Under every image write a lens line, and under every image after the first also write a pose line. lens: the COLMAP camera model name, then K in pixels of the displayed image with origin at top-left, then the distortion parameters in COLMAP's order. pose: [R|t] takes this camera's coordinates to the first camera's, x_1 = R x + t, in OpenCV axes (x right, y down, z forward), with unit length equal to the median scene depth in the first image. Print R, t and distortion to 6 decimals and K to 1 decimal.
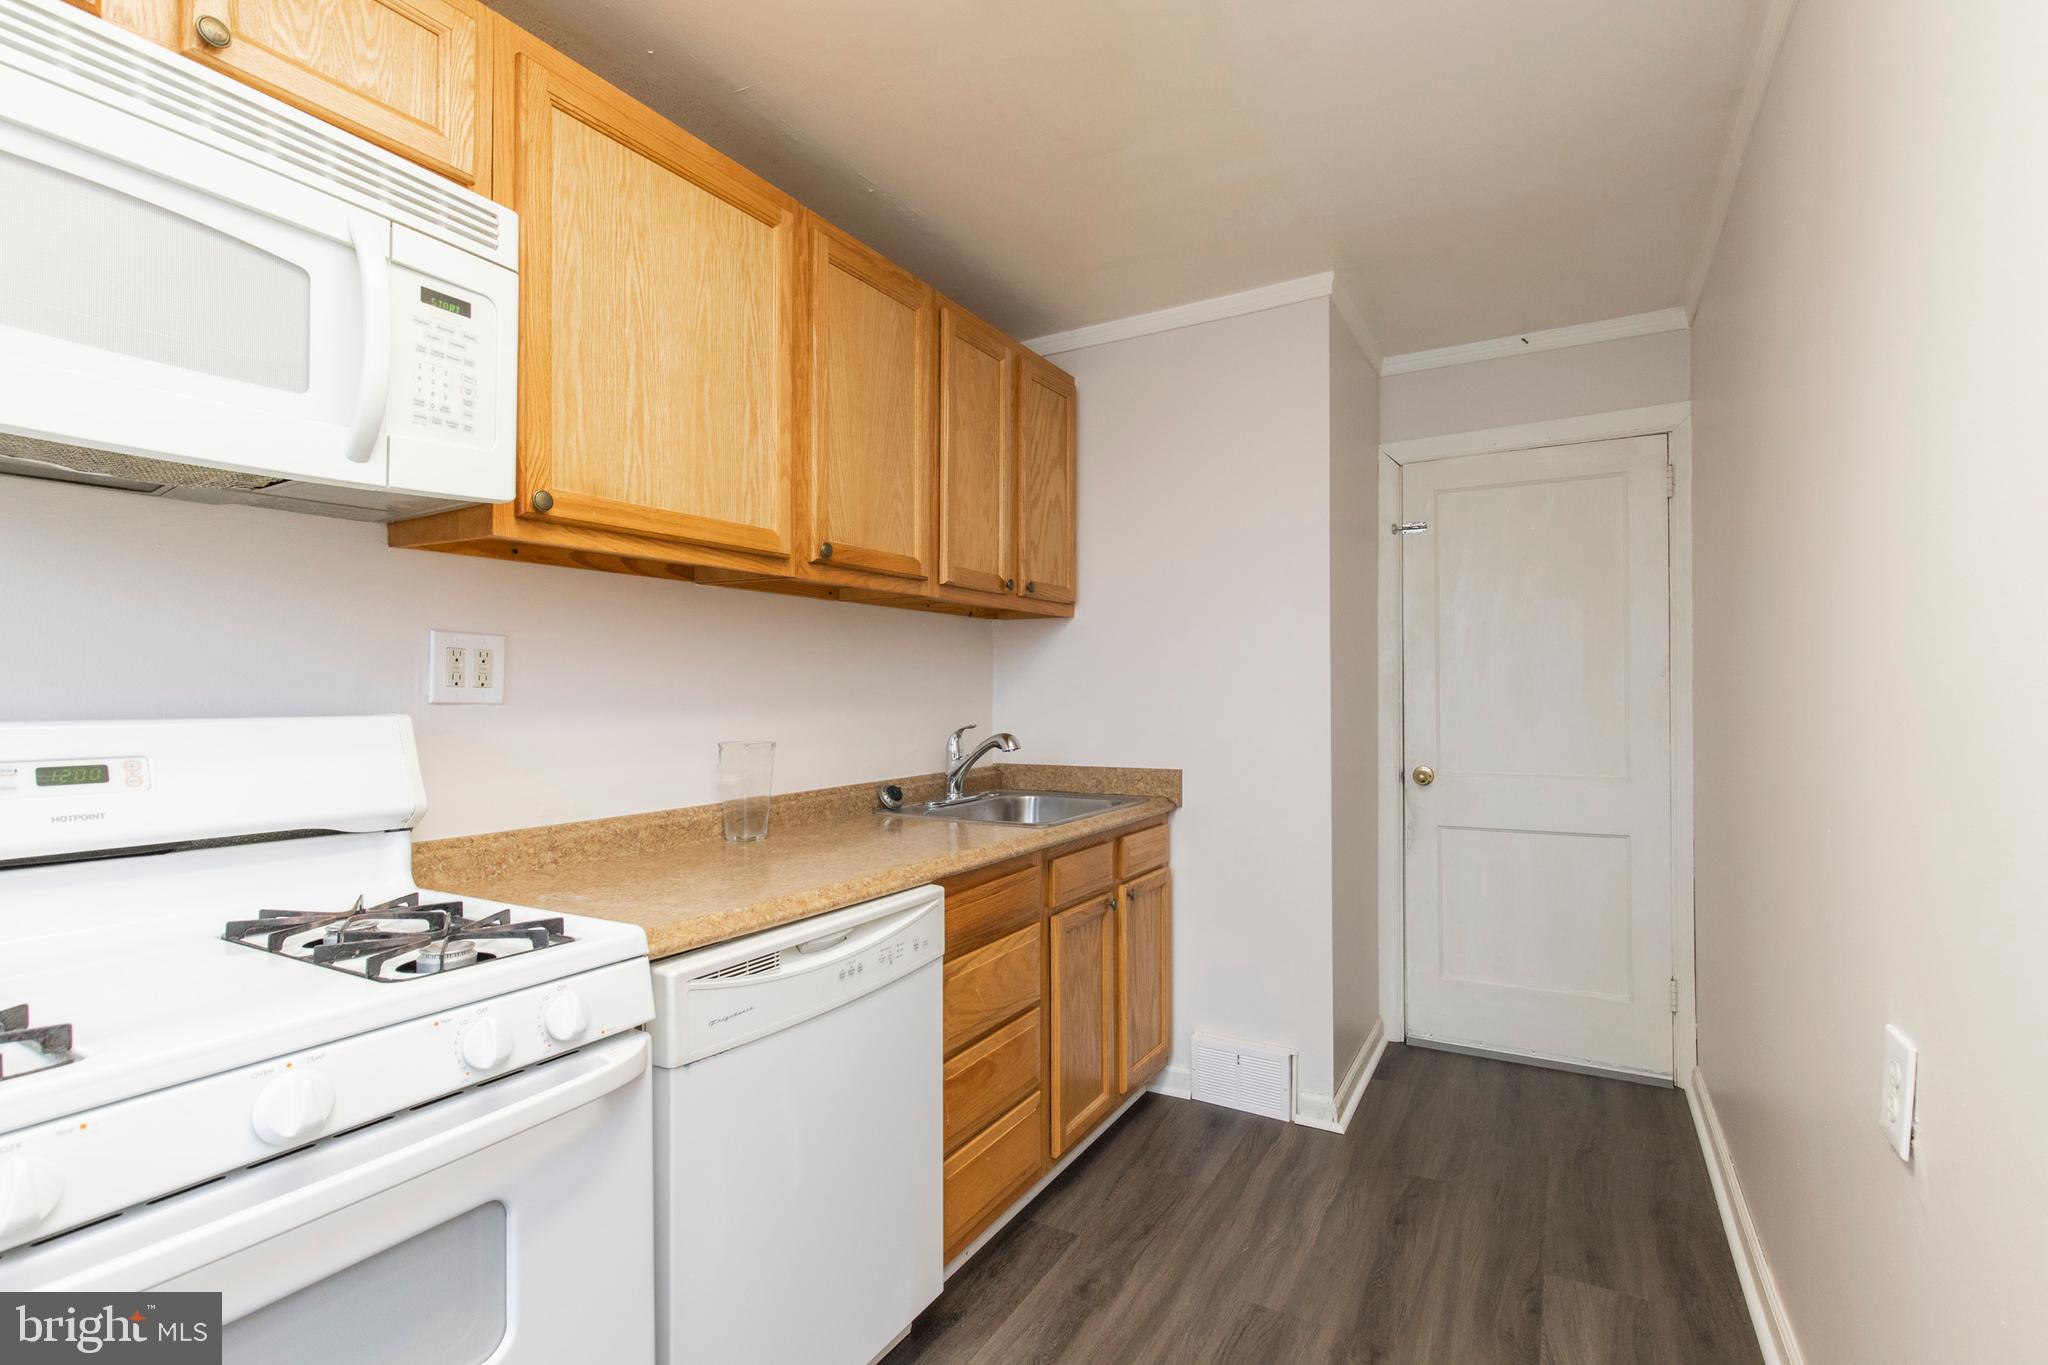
lens RADIAL K [[935.9, 0, 1027.9], [0, 935.9, 683.5], [0, 0, 1]] dist [0.005290, -0.000357]
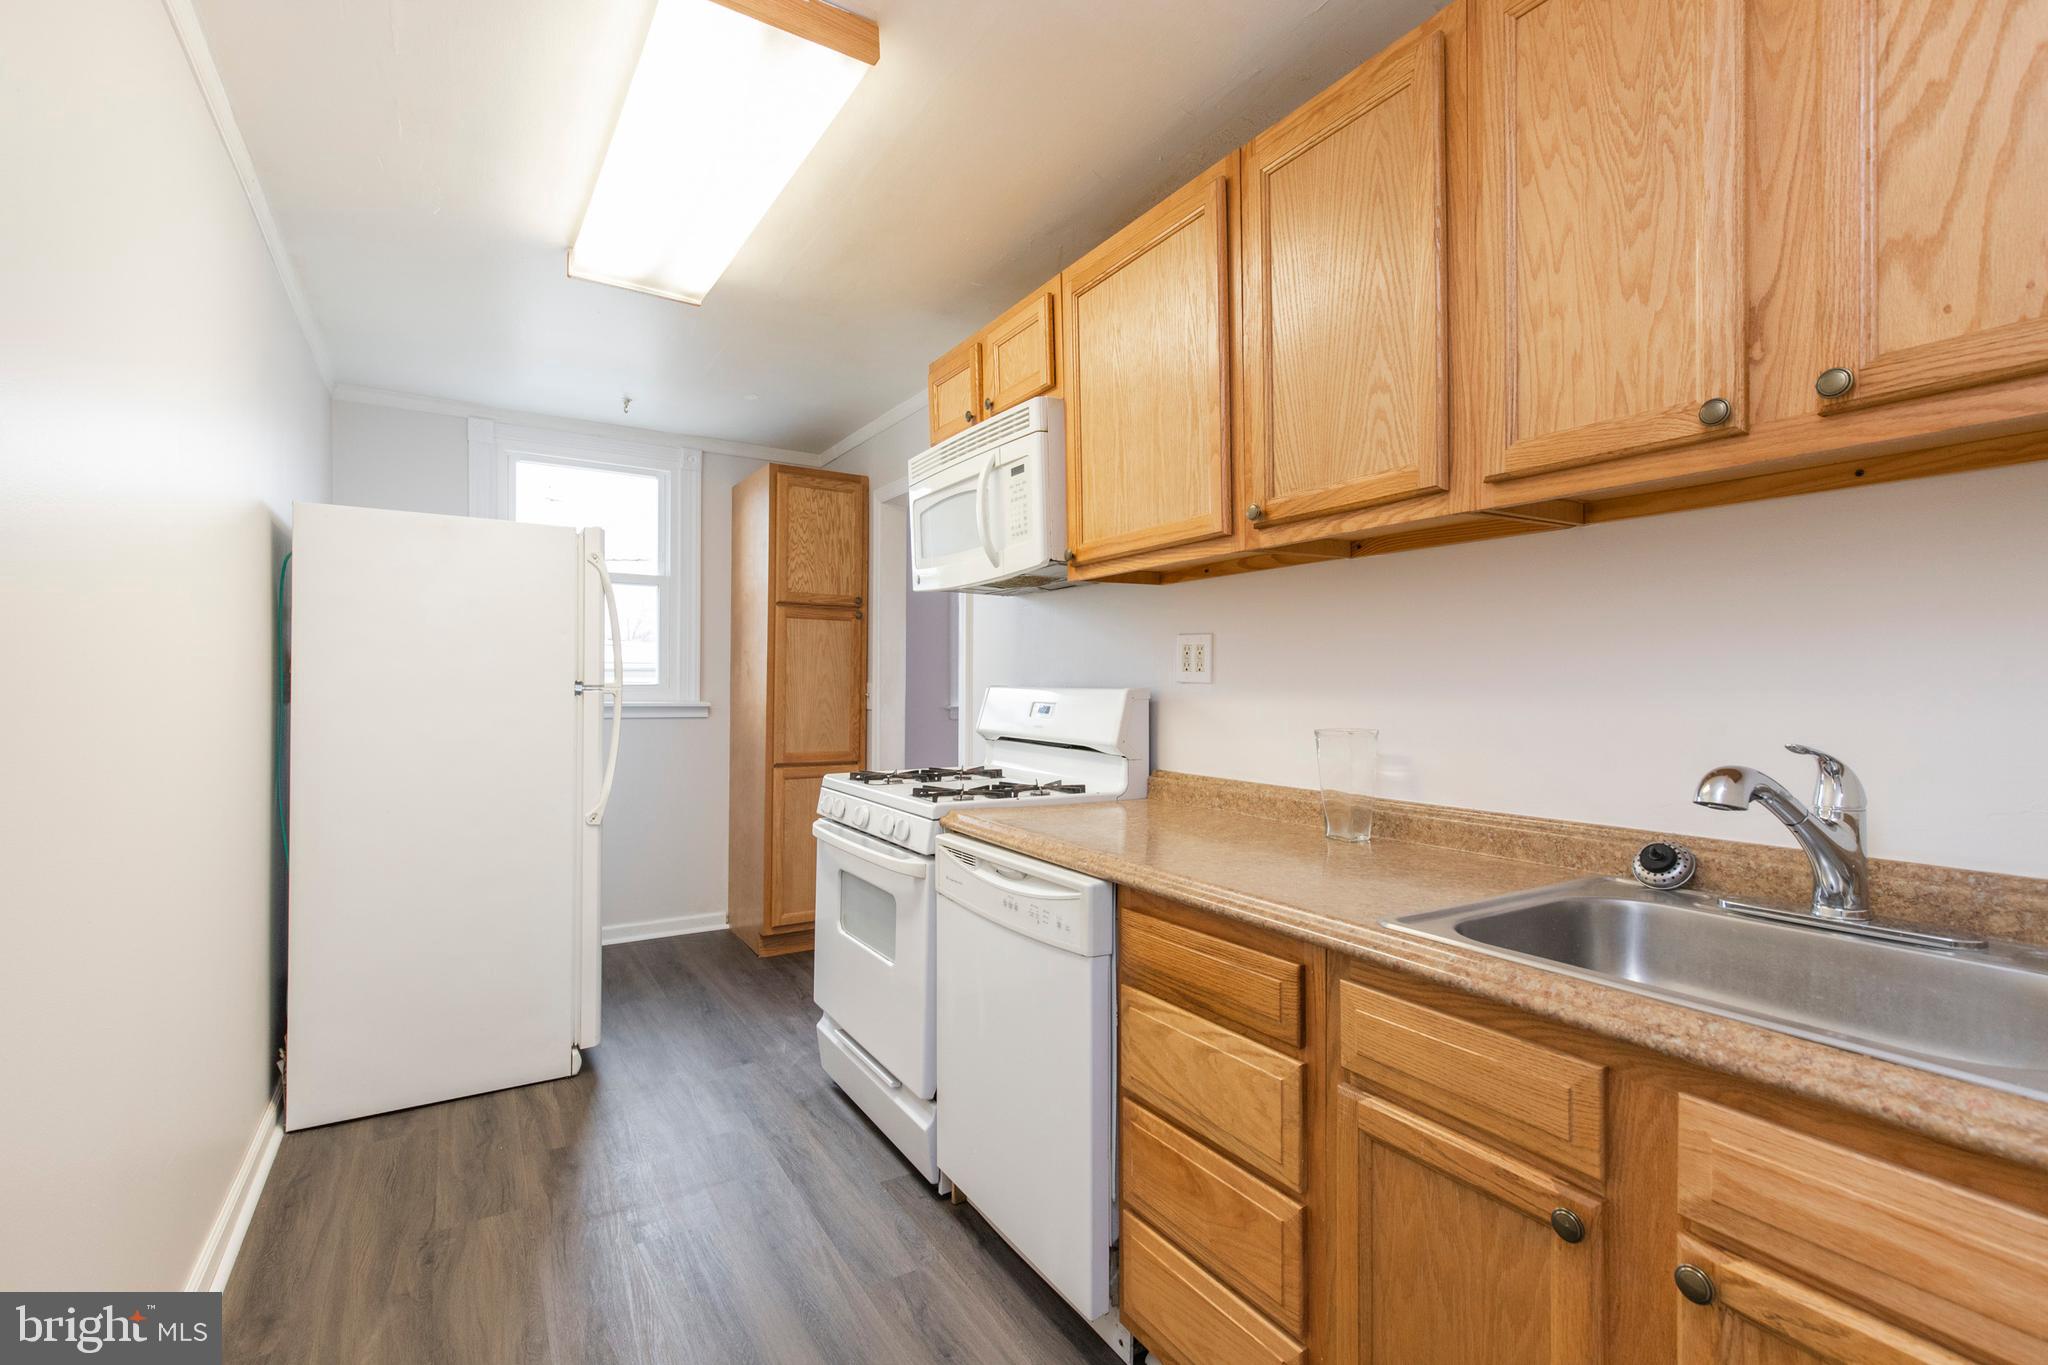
lens RADIAL K [[935.9, 0, 1032.9], [0, 935.9, 679.8], [0, 0, 1]] dist [0.005290, -0.000357]
pose [[-0.478007, 0.000383, -0.878356, 0.724817], [0.009734, 0.999941, -0.004861, 0.019441], [0.878302, -0.010873, -0.477983, 1.355726]]
